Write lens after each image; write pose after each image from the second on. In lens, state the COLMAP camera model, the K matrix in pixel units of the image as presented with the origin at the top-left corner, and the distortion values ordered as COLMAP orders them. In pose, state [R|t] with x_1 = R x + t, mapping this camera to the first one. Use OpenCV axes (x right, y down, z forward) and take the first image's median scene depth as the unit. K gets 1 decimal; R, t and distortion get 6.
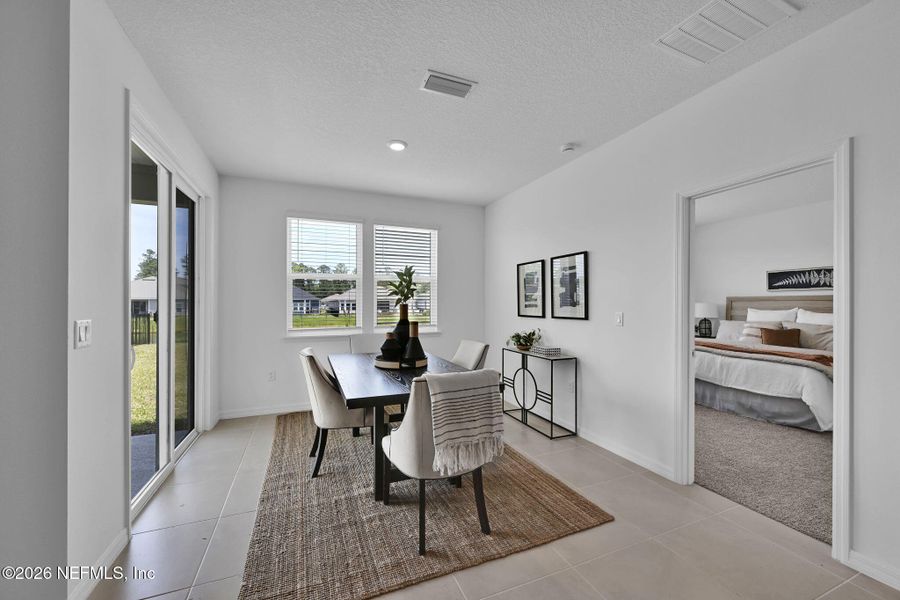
lens RADIAL K [[352.1, 0, 452.0], [0, 352.1, 303.6], [0, 0, 1]] dist [-0.000450, 0.000230]
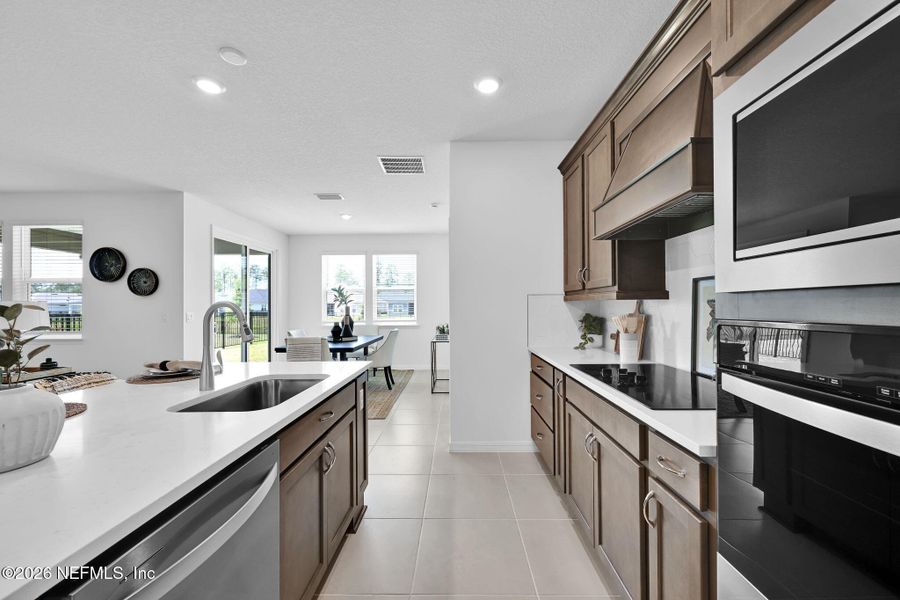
lens RADIAL K [[352.1, 0, 452.7], [0, 352.1, 304.3], [0, 0, 1]] dist [-0.000450, 0.000230]
pose [[0.916382, -0.007738, -0.400231, 0.804520], [0.007211, 0.999970, -0.002822, -0.000616], [0.400241, -0.000300, 0.916410, -0.308343]]
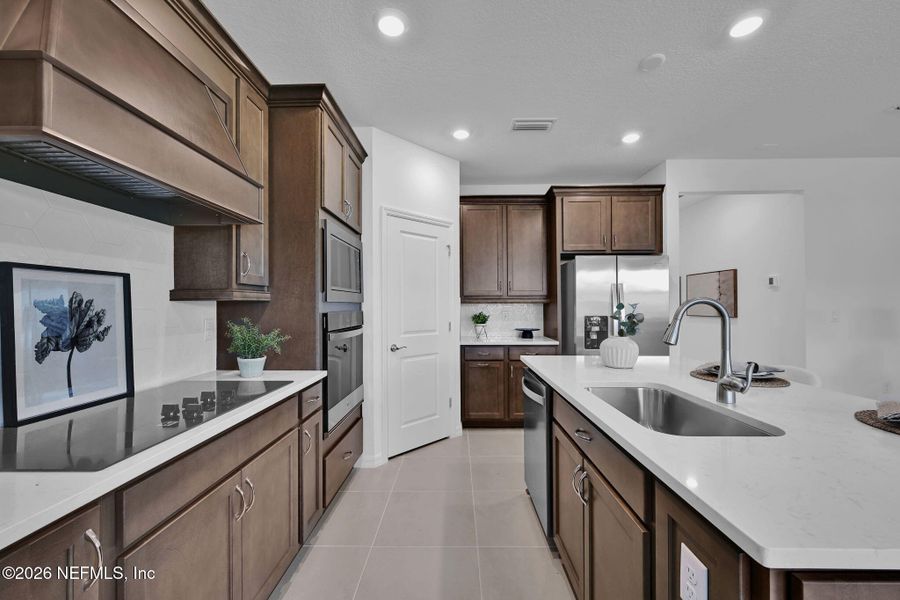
lens RADIAL K [[352.1, 0, 451.3], [0, 352.1, 302.7], [0, 0, 1]] dist [-0.000450, 0.000230]
pose [[-0.916848, 0.006879, 0.399176, 0.507239], [0.002611, 0.999933, -0.011236, 0.000791], [-0.399227, -0.009259, -0.916805, 0.328211]]
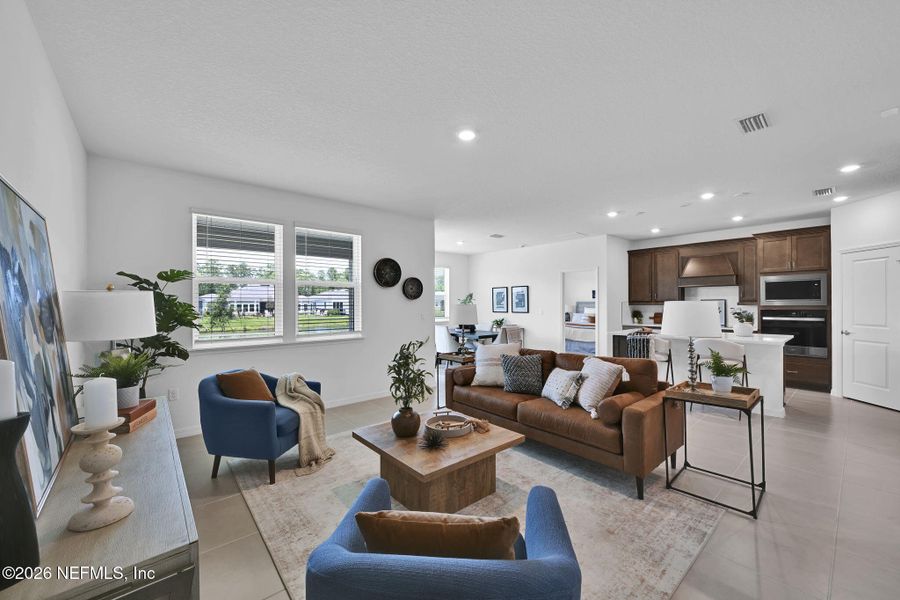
lens RADIAL K [[352.1, 0, 452.1], [0, 352.1, 303.1], [0, 0, 1]] dist [-0.000450, 0.000230]
pose [[0.951903, -0.004757, 0.306361, -0.747499], [0.004738, 0.999988, 0.000805, -0.023212], [-0.306362, 0.000685, 0.951915, -1.019083]]
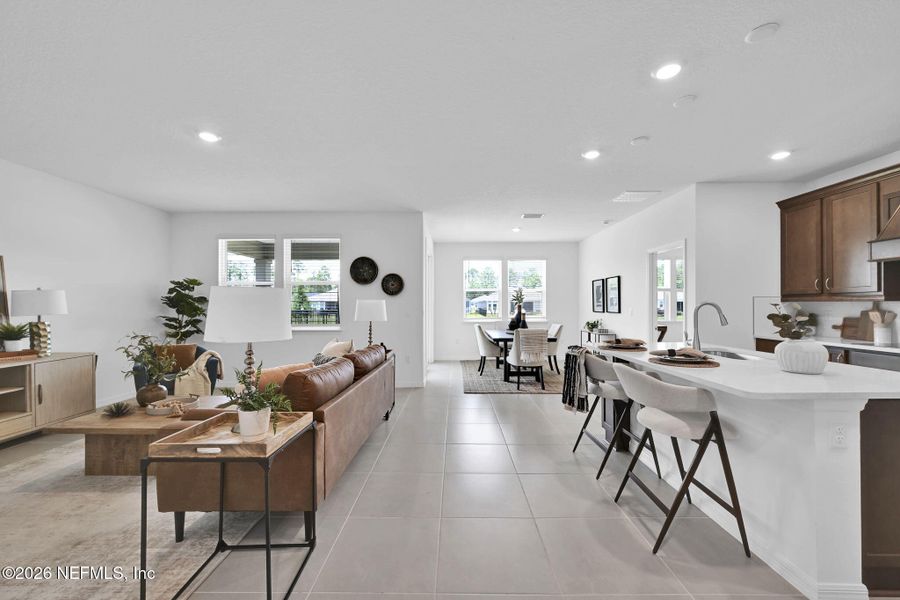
lens RADIAL K [[352.1, 0, 452.1], [0, 352.1, 303.3], [0, 0, 1]] dist [-0.000450, 0.000230]
pose [[0.918115, -0.004216, -0.396292, 0.251371], [0.003482, 0.999991, -0.002572, -0.002953], [0.396299, 0.000981, 0.918121, -0.836744]]
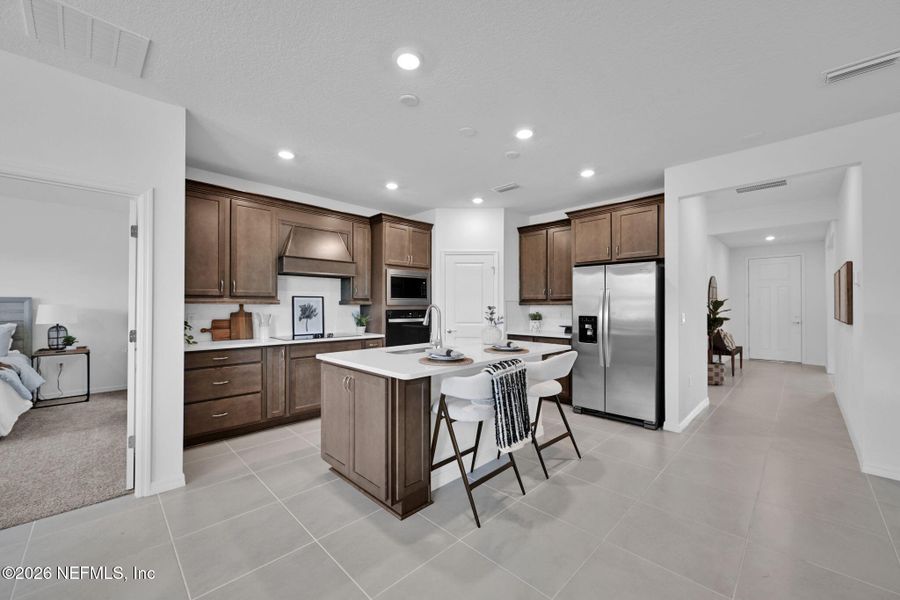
lens RADIAL K [[352.1, 0, 451.5], [0, 352.1, 305.8], [0, 0, 1]] dist [-0.000450, 0.000230]
pose [[-0.379554, 0.002610, 0.925166, -0.259144], [-0.002687, 0.999989, -0.003924, -0.000029], [-0.925166, -0.003975, -0.379542, 0.182705]]
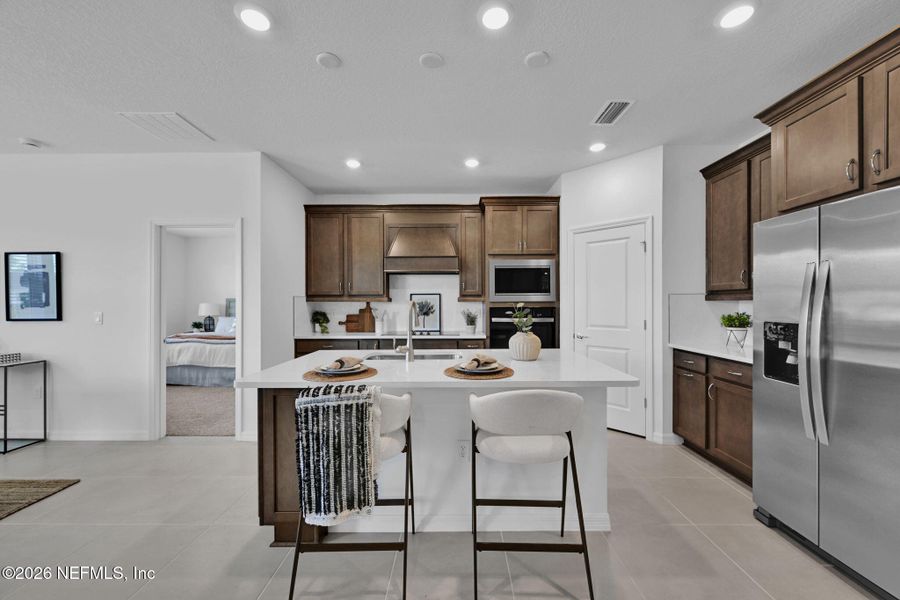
lens RADIAL K [[352.1, 0, 451.4], [0, 352.1, 303.9], [0, 0, 1]] dist [-0.000450, 0.000230]
pose [[0.397963, -0.002074, 0.917399, -0.075755], [0.000633, 0.999998, 0.001986, -0.002145], [-0.917401, -0.000209, 0.397964, -0.345526]]
